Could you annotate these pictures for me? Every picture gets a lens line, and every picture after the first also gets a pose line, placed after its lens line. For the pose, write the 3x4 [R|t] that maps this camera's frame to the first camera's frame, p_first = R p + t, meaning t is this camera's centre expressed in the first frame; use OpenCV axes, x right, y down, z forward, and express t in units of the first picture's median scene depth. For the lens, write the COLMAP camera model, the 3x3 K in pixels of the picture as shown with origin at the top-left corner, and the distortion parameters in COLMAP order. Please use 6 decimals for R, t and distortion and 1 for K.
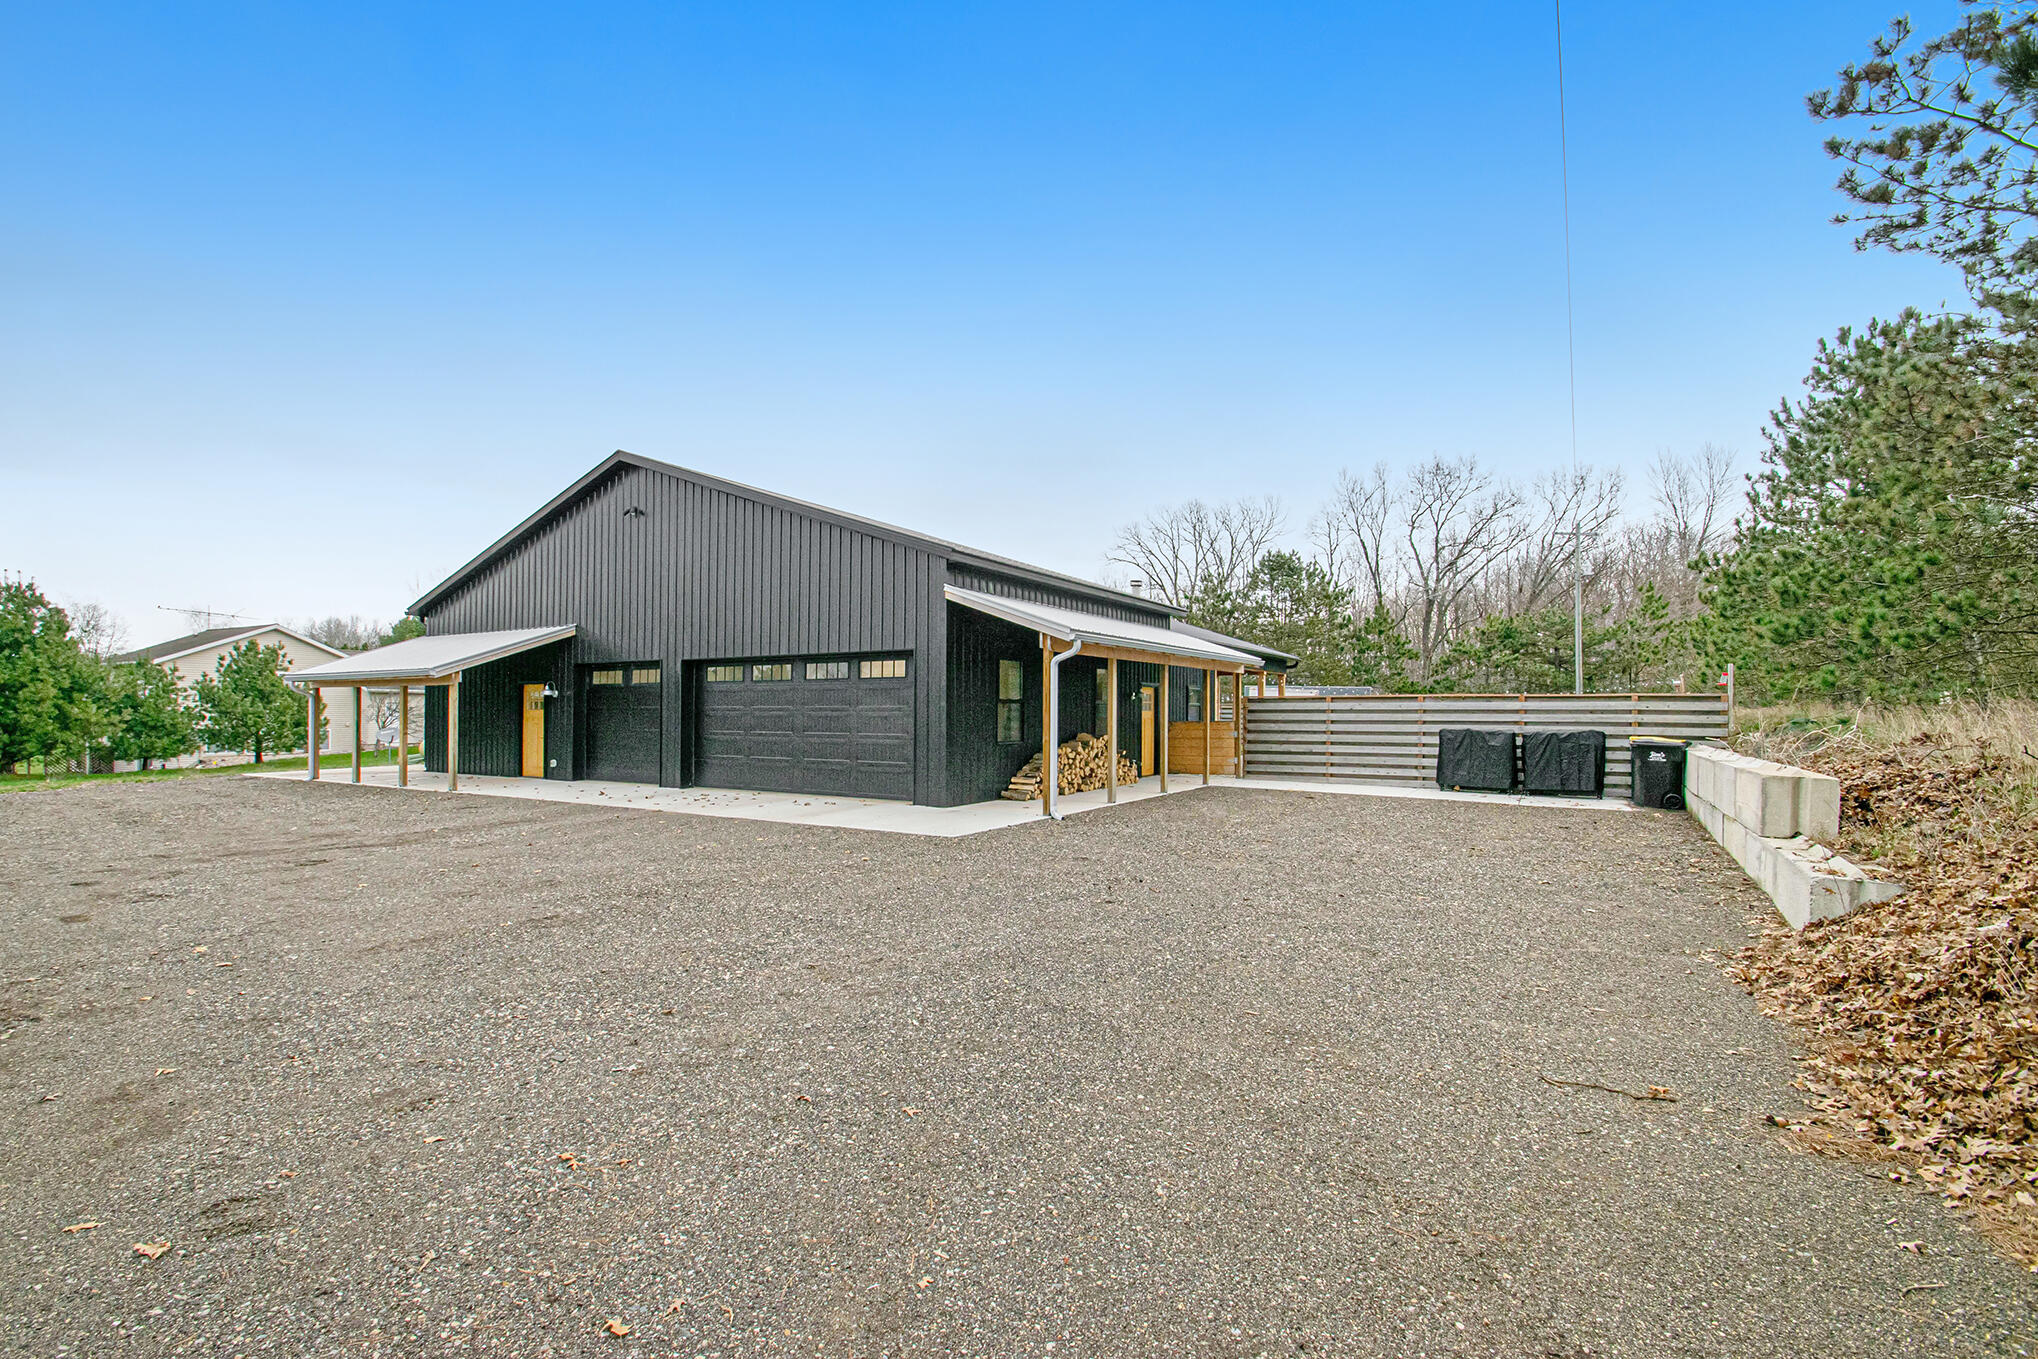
lens RADIAL K [[960.5, 0, 954.7], [0, 960.5, 691.5], [0, 0, 1]] dist [-0.001453, -0.000287]
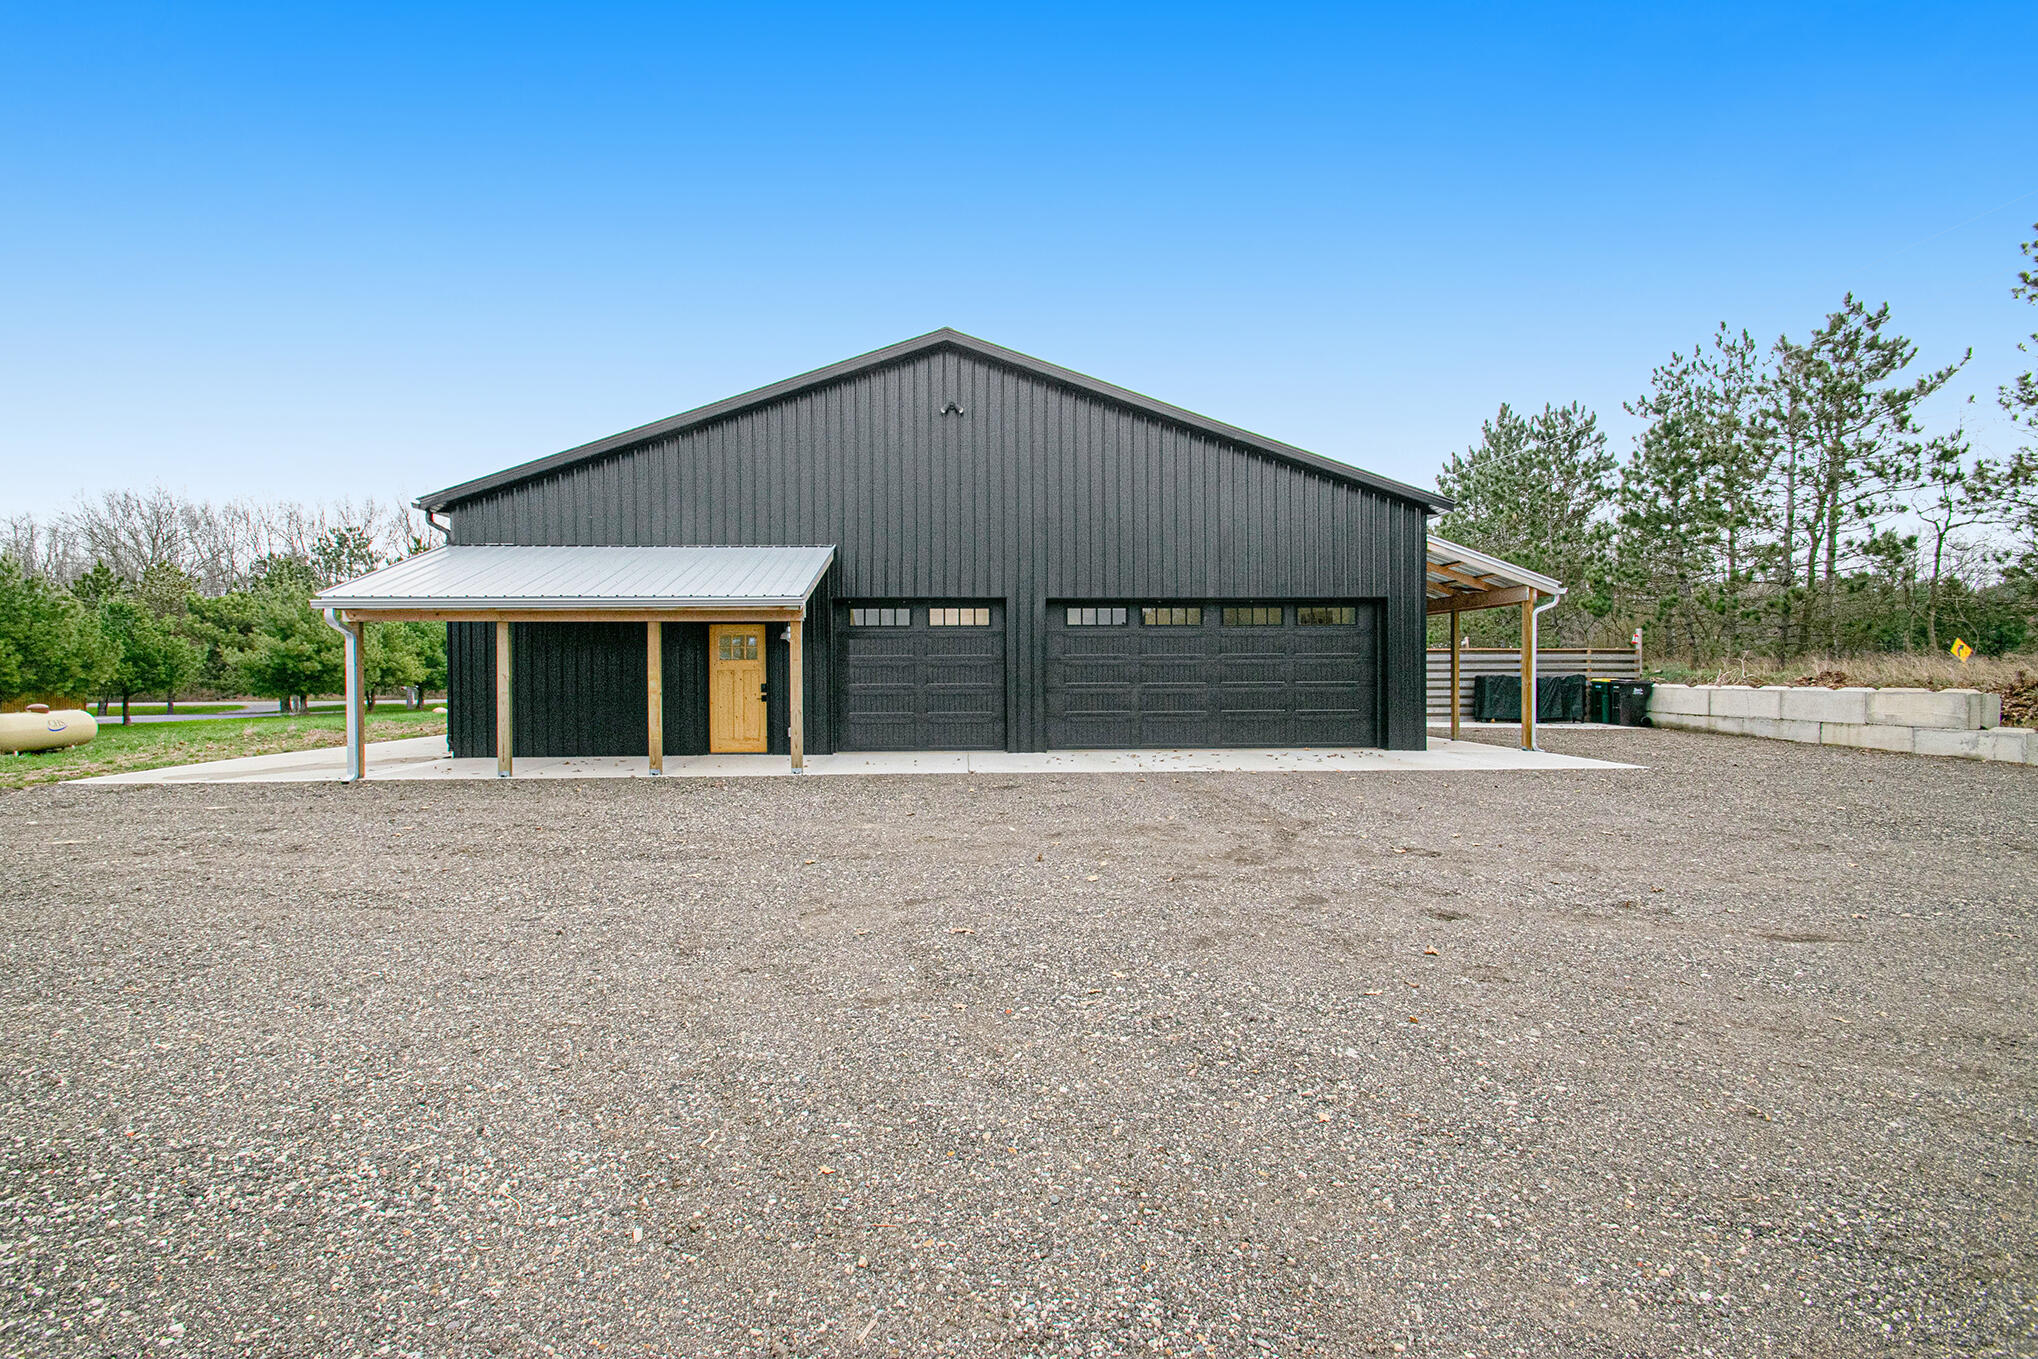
lens RADIAL K [[960.5, 0, 954.7], [0, 960.5, 691.5], [0, 0, 1]] dist [-0.001453, -0.000287]
pose [[0.810176, -0.017161, 0.585936, -0.754678], [-0.006140, 0.999268, 0.037757, 0.015395], [-0.586155, -0.034188, 0.809478, 0.336480]]
